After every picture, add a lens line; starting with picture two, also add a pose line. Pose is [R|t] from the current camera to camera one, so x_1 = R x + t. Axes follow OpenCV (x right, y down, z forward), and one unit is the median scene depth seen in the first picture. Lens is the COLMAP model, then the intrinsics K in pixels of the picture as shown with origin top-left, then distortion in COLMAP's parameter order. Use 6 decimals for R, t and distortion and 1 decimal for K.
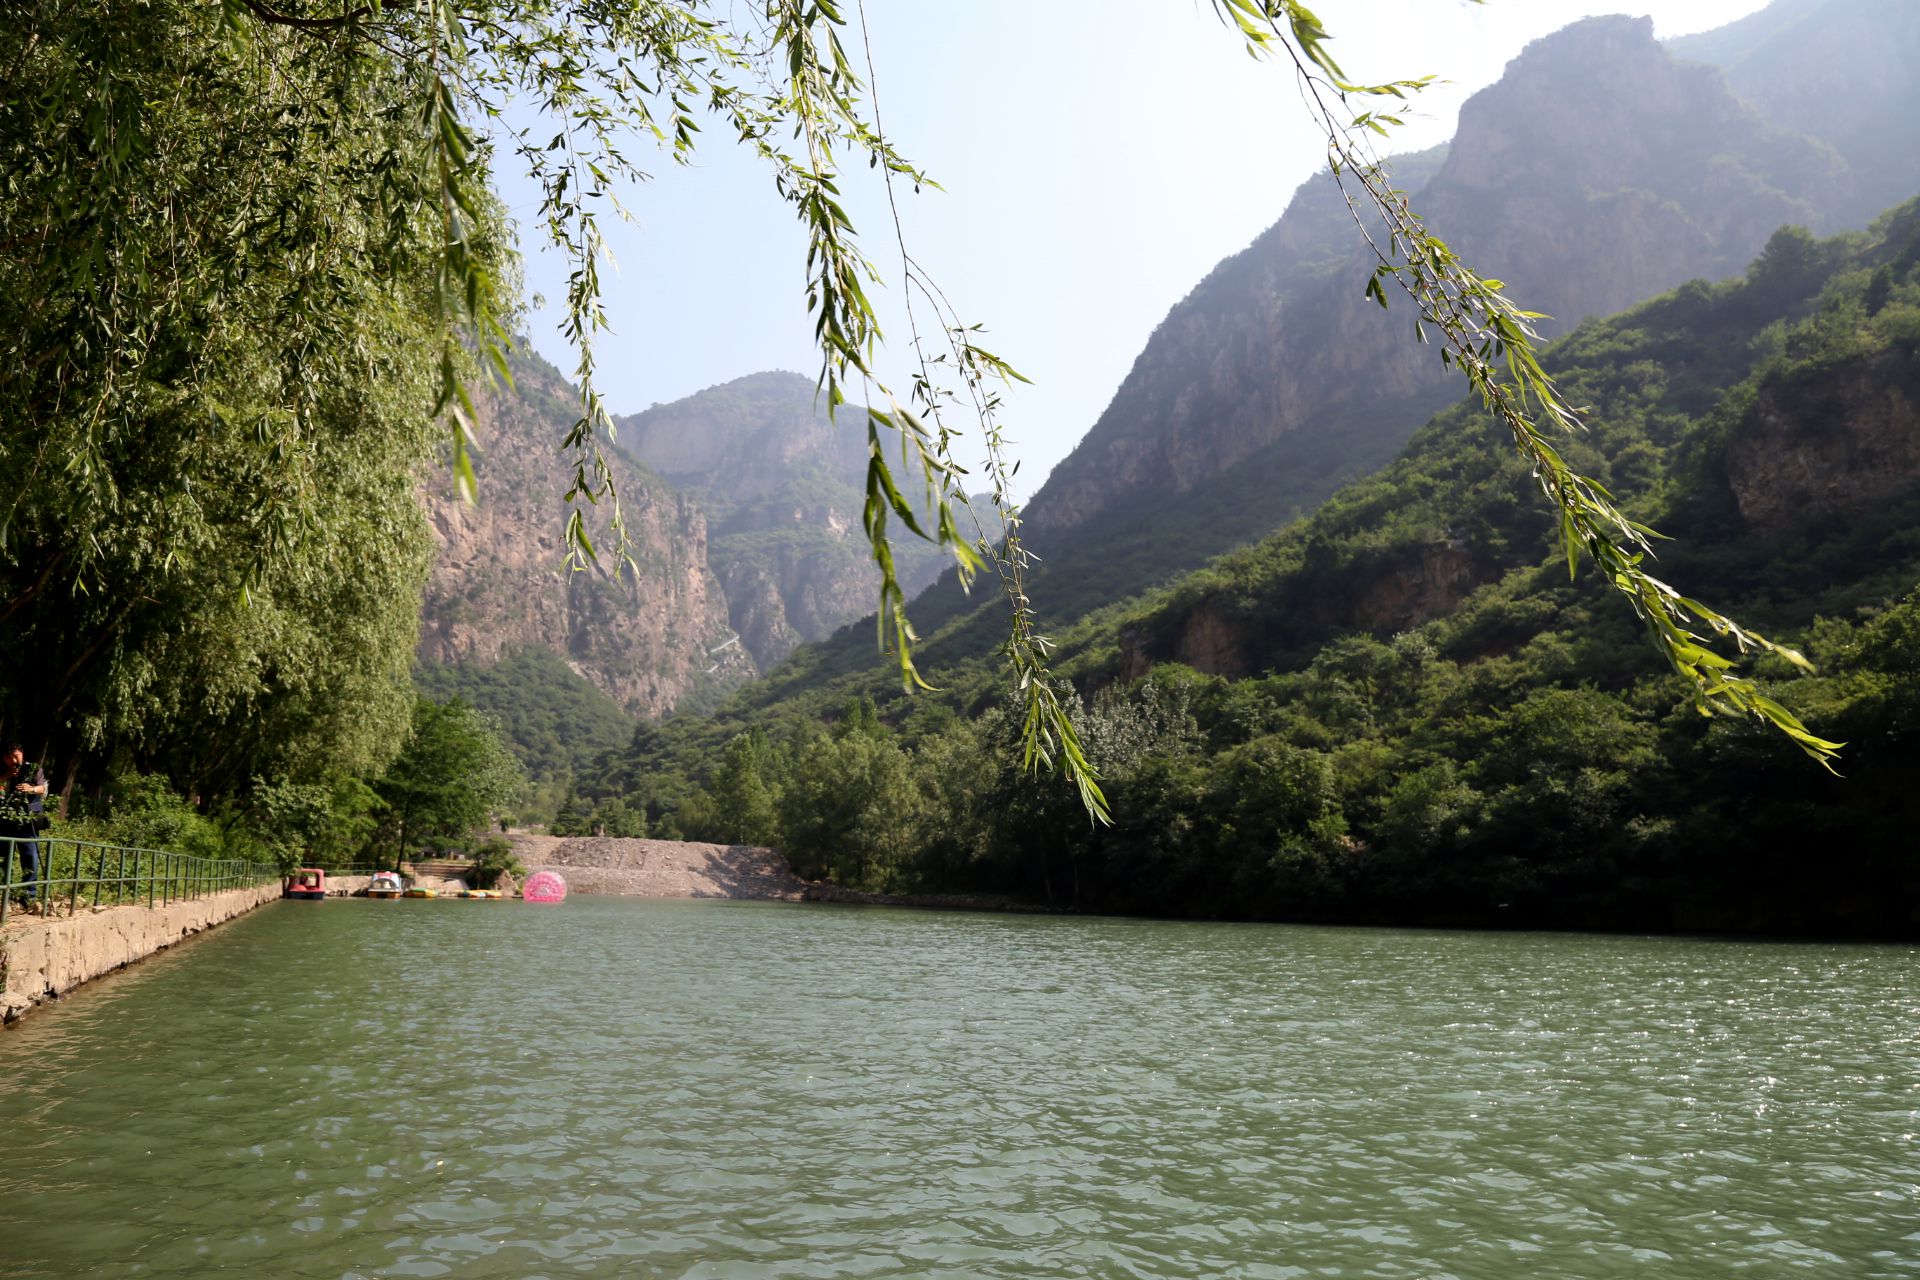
lens RADIAL K [[1315.6, 0, 966.8], [0, 1315.6, 640.1], [0, 0, 1]] dist [-0.125006, 0.073472]
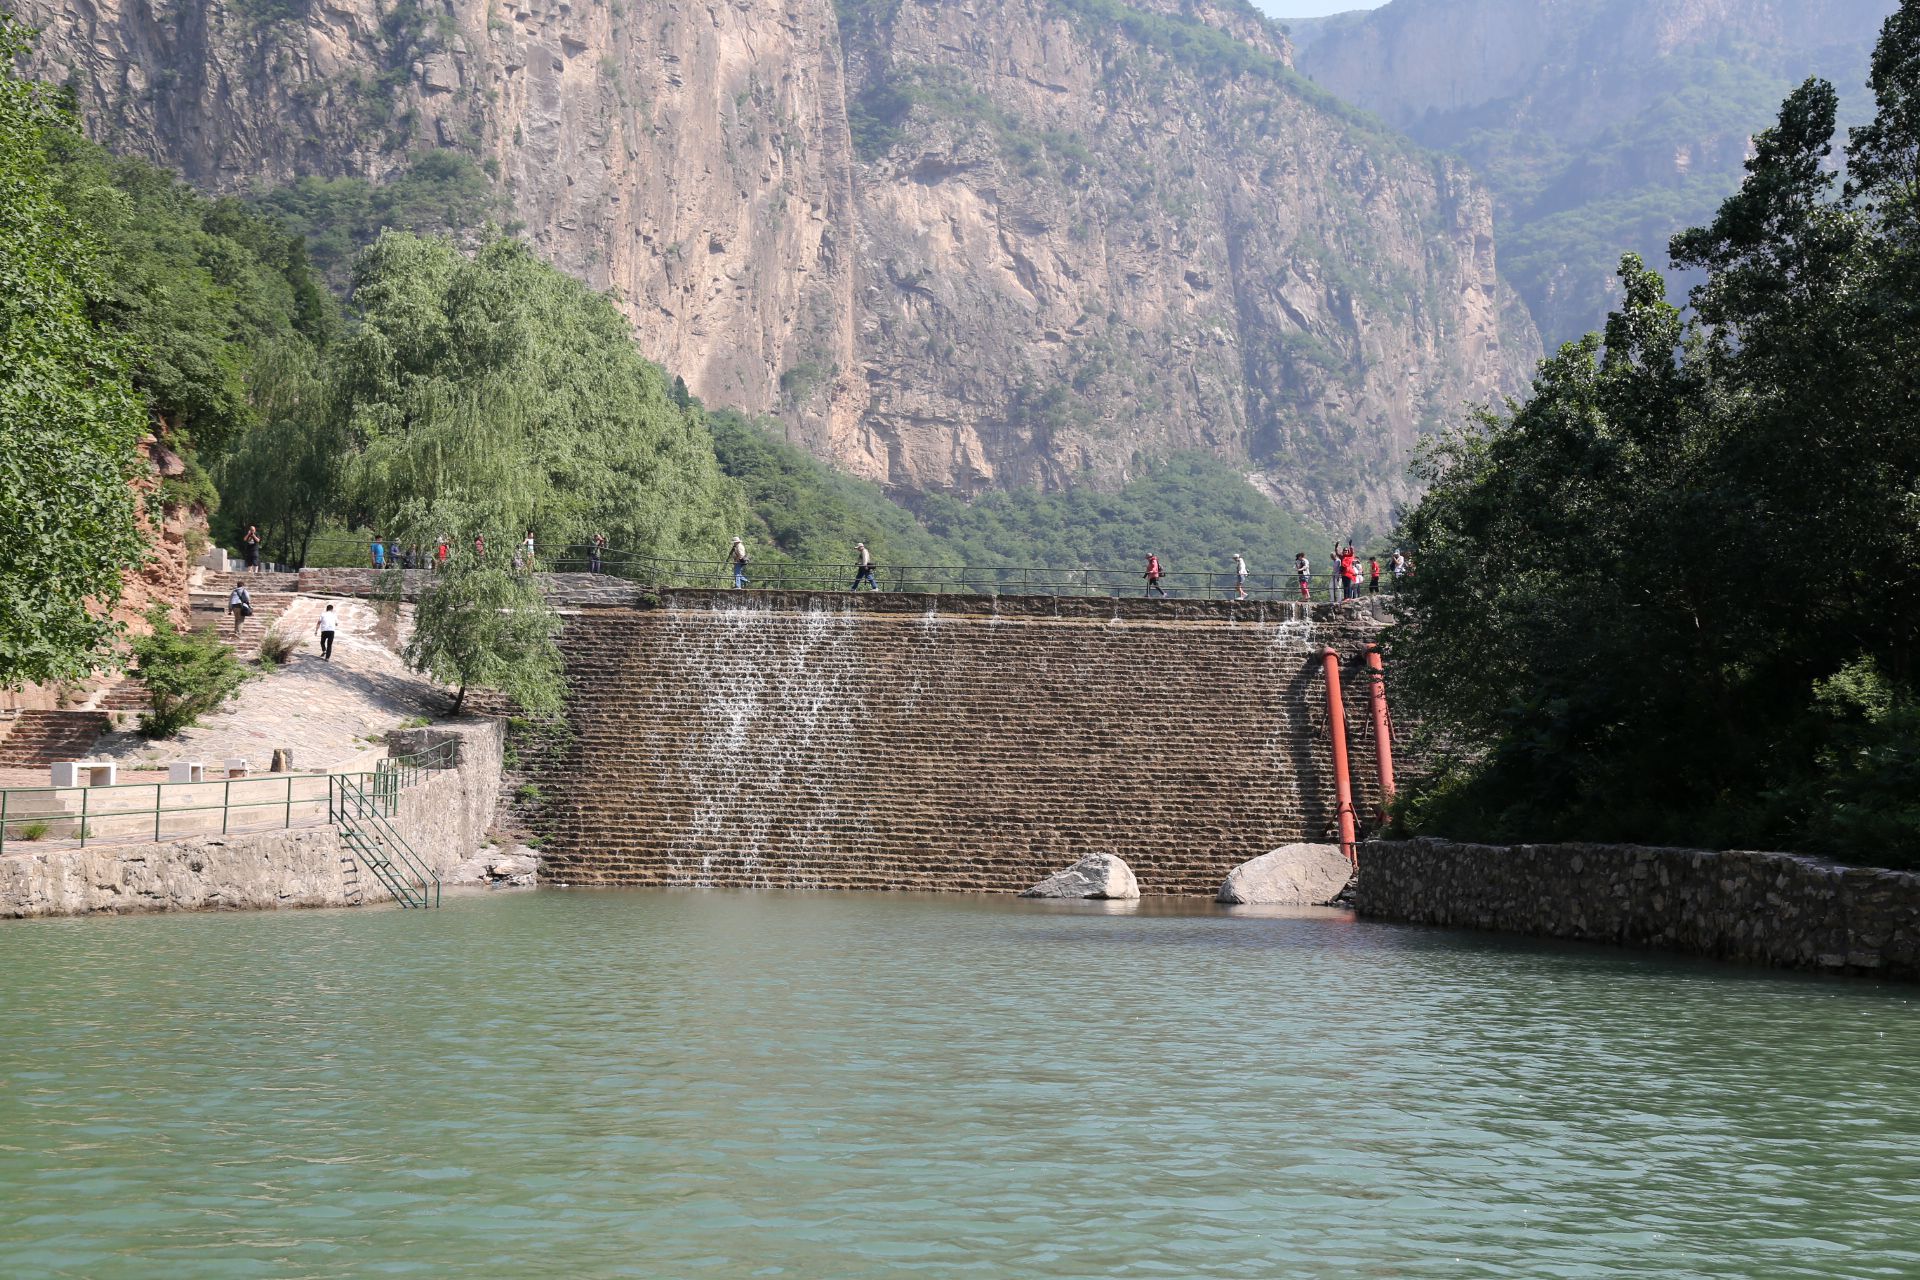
lens RADIAL K [[2480.7, 0, 973.7], [0, 2480.7, 647.6], [0, 0, 1]] dist [0.085206, 0.239423]
pose [[0.898090, -0.045900, -0.437409, 0.083284], [0.088373, 0.993088, 0.077239, -0.003671], [0.430841, -0.108023, 0.895939, -0.107026]]
